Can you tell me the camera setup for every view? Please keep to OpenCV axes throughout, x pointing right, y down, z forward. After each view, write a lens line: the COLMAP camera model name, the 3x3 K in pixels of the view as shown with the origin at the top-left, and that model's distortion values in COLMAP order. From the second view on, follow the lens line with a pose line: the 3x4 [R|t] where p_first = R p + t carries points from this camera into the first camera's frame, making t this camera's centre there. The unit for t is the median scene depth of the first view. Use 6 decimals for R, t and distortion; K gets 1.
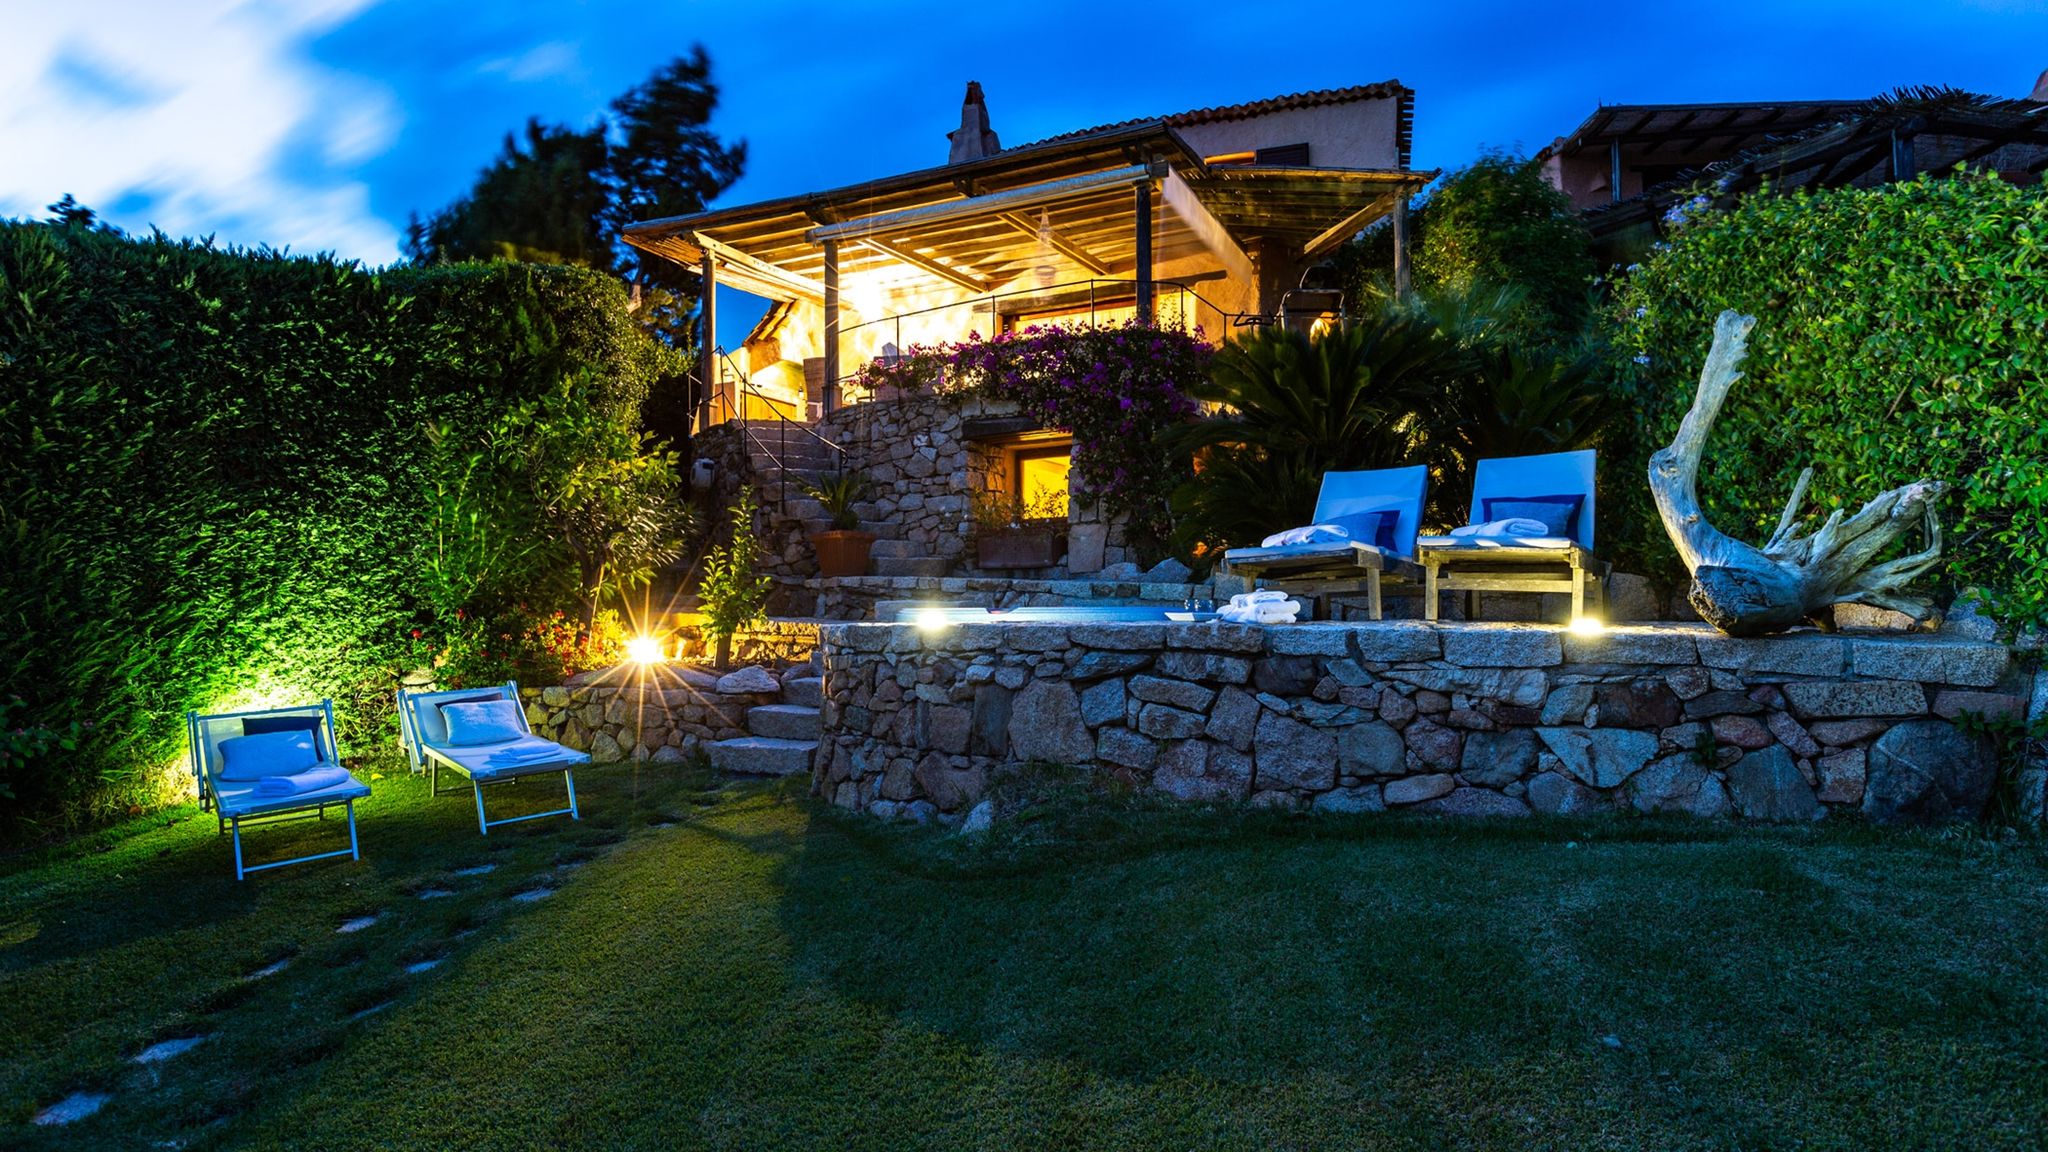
lens RADIAL K [[1141.0, 0, 1020.5], [0, 1141.0, 572.0], [0, 0, 1]] dist [-0.004648, 0.000451]
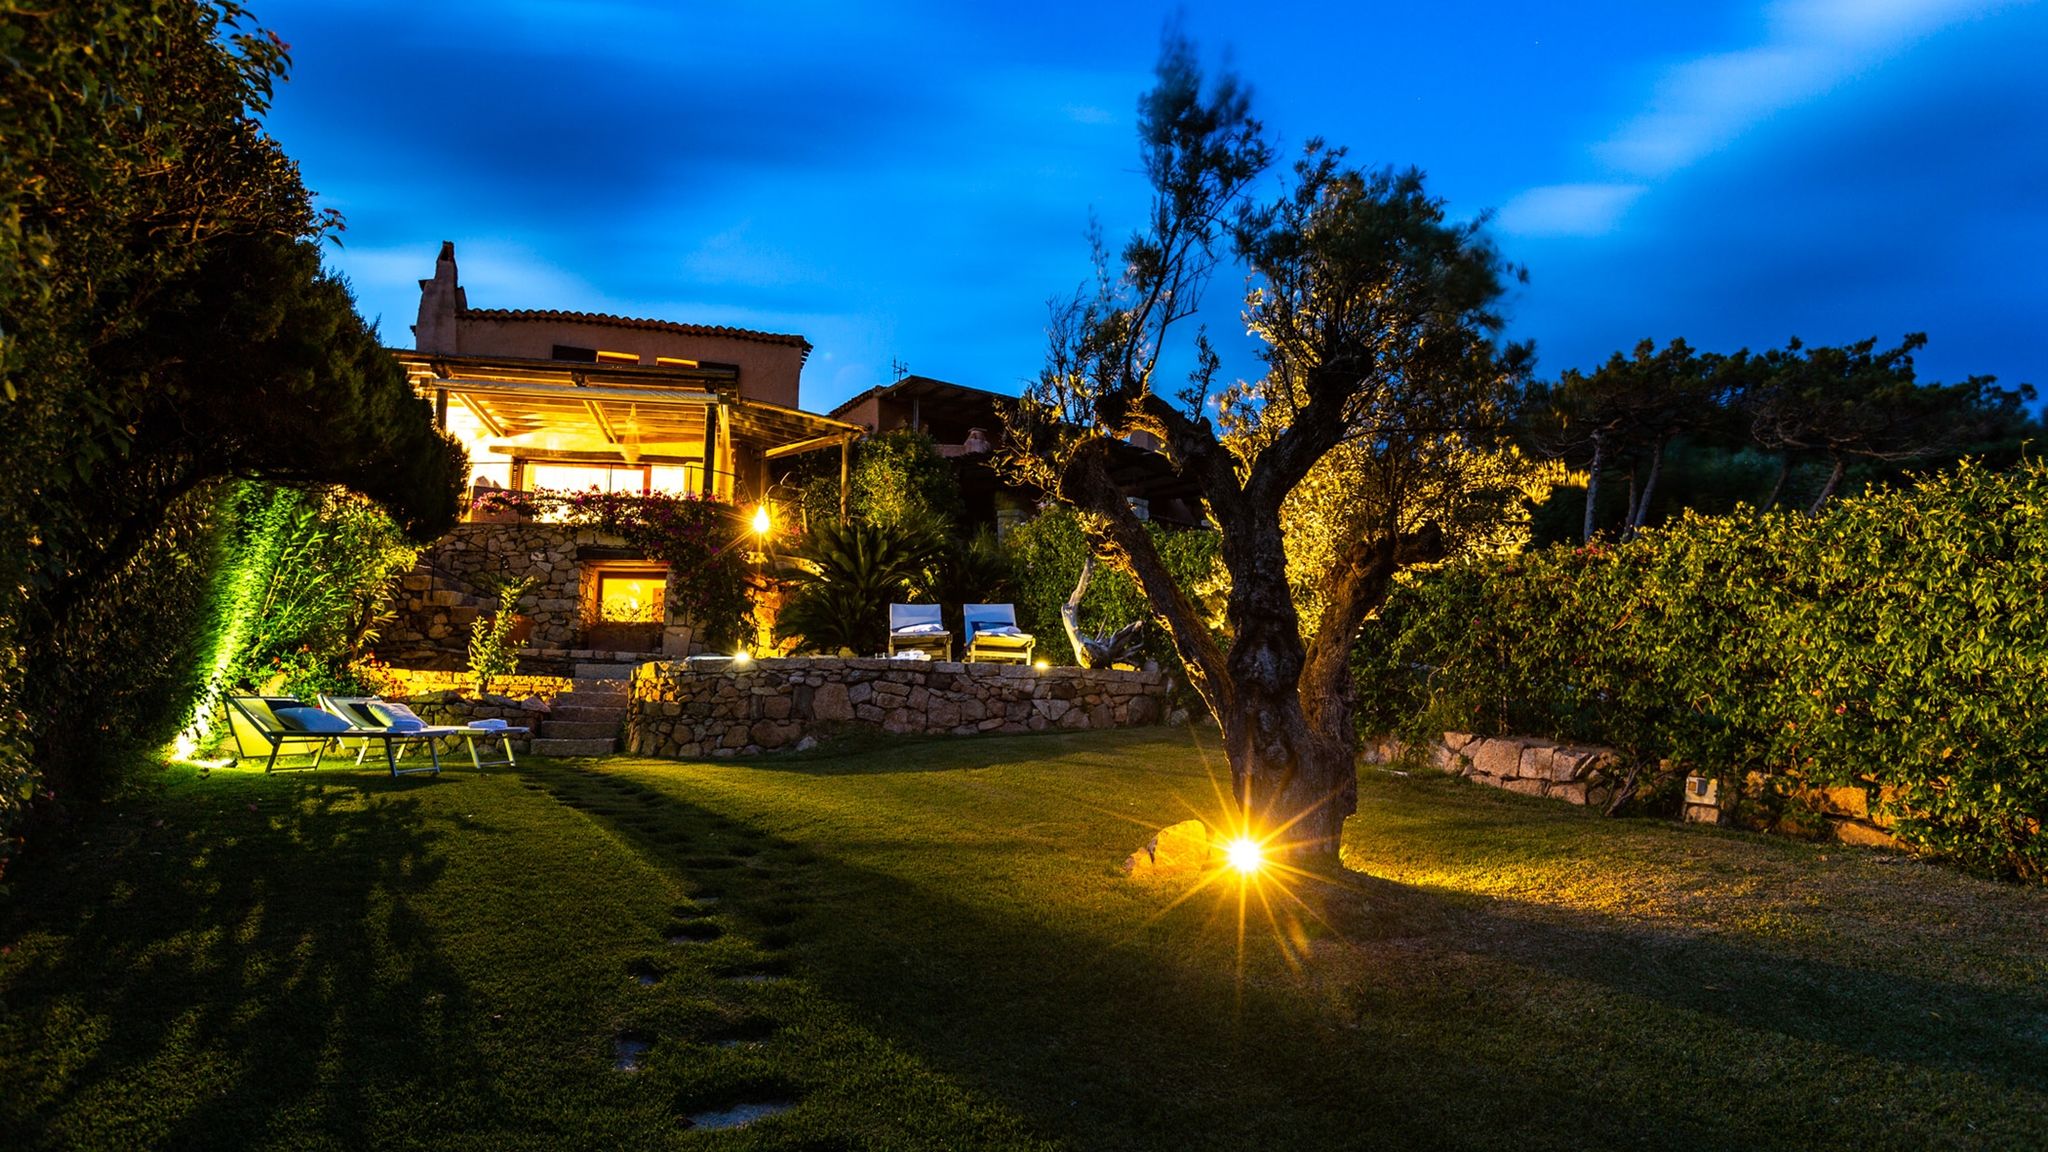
lens RADIAL K [[1393.7, 0, 1025.4], [0, 1393.7, 577.4], [0, 0, 1]] dist [0.005186, 0.000575]
pose [[0.779525, 0.107212, 0.617127, -1.401897], [-0.026299, 0.989976, -0.138767, 0.263373], [-0.625818, 0.091942, 0.774531, -1.361143]]
